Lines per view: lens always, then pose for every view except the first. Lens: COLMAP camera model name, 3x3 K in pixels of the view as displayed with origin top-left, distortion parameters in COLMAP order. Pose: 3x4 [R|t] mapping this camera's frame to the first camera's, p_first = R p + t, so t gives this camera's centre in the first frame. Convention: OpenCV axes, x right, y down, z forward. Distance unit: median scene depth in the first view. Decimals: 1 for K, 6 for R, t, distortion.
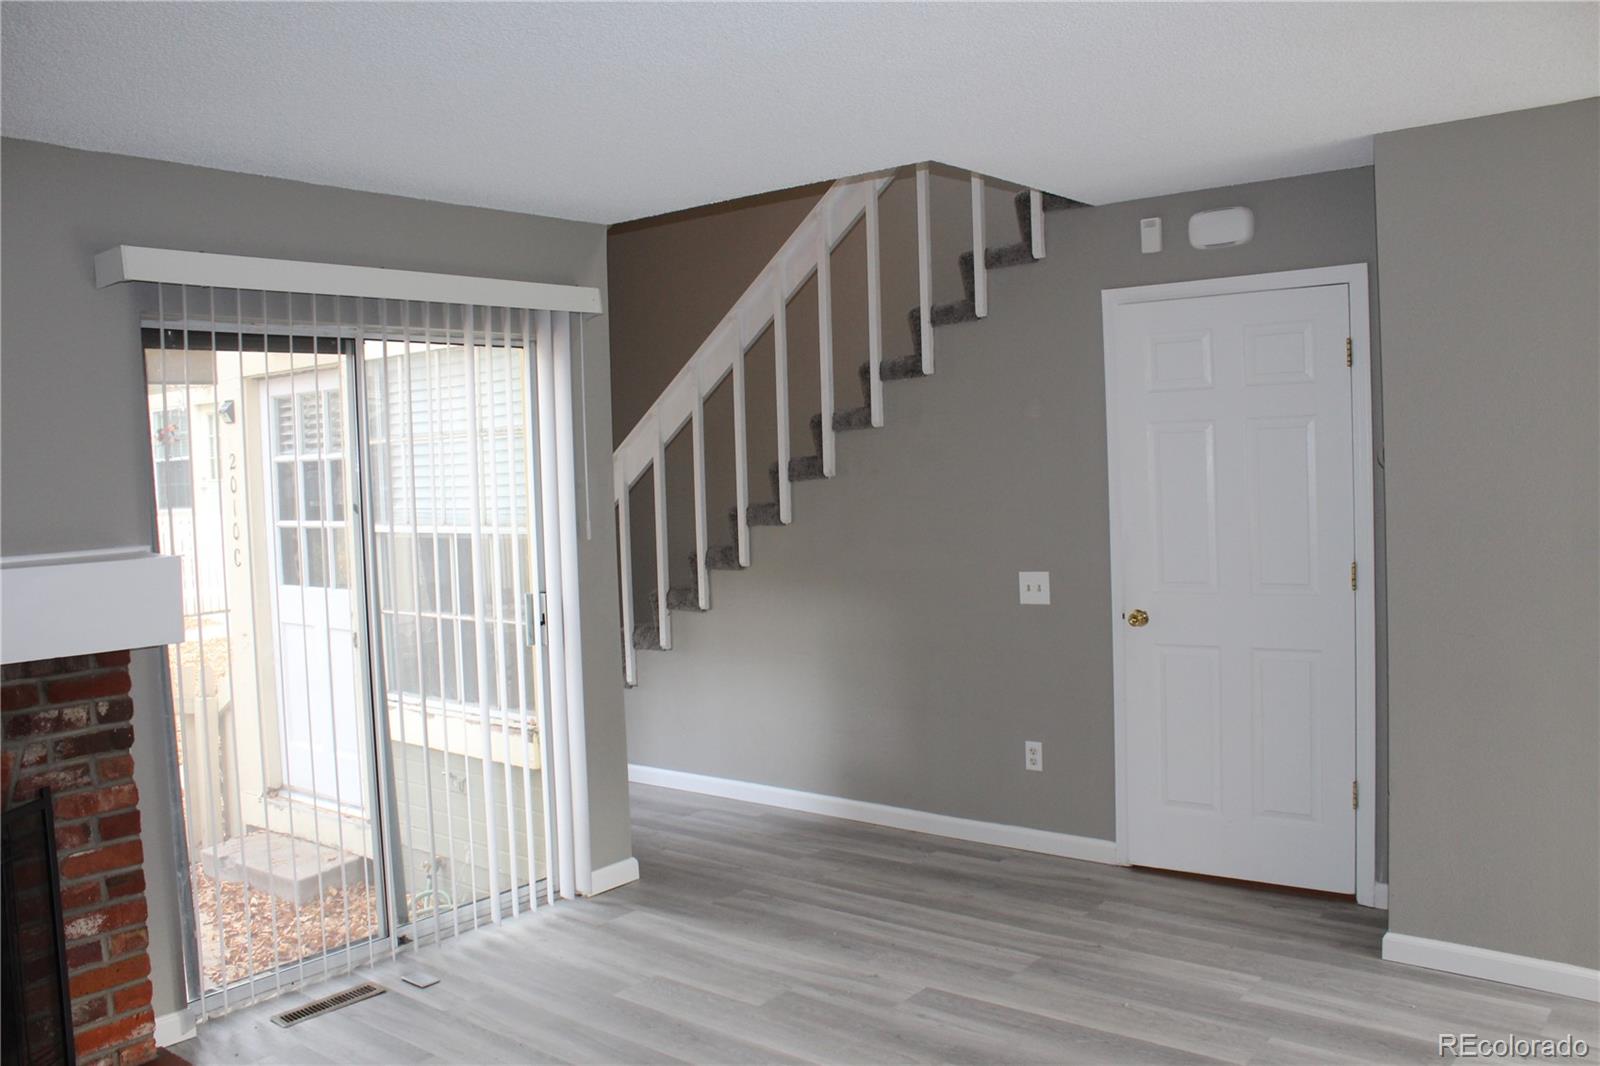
lens RADIAL K [[1322.9, 0, 790.7], [0, 1322.9, 526.3], [0, 0, 1]] dist [-0.166563, 0.142471]
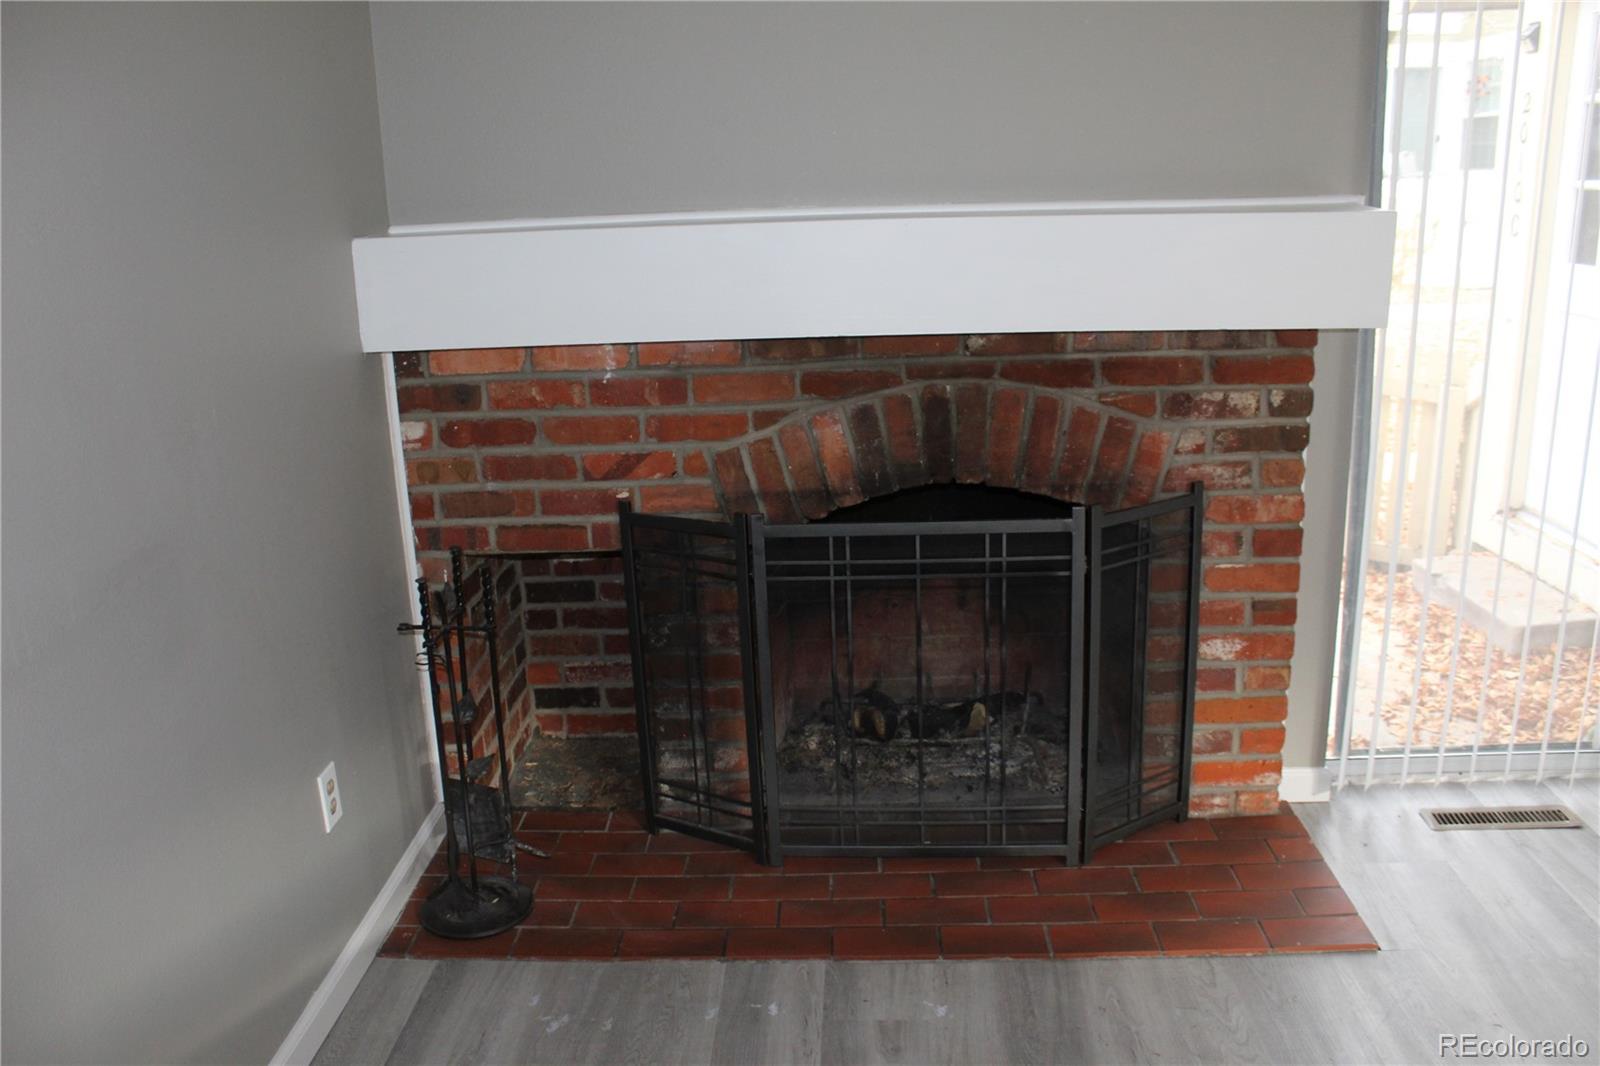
lens RADIAL K [[1322.9, 0, 783.2], [0, 1322.9, 532.7], [0, 0, 1]] dist [-0.166563, 0.142471]
pose [[0.590461, 0.231495, -0.773154, -0.071341], [-0.023350, 0.962479, 0.270350, 0.010918], [0.806729, -0.141578, 0.573711, 0.262587]]
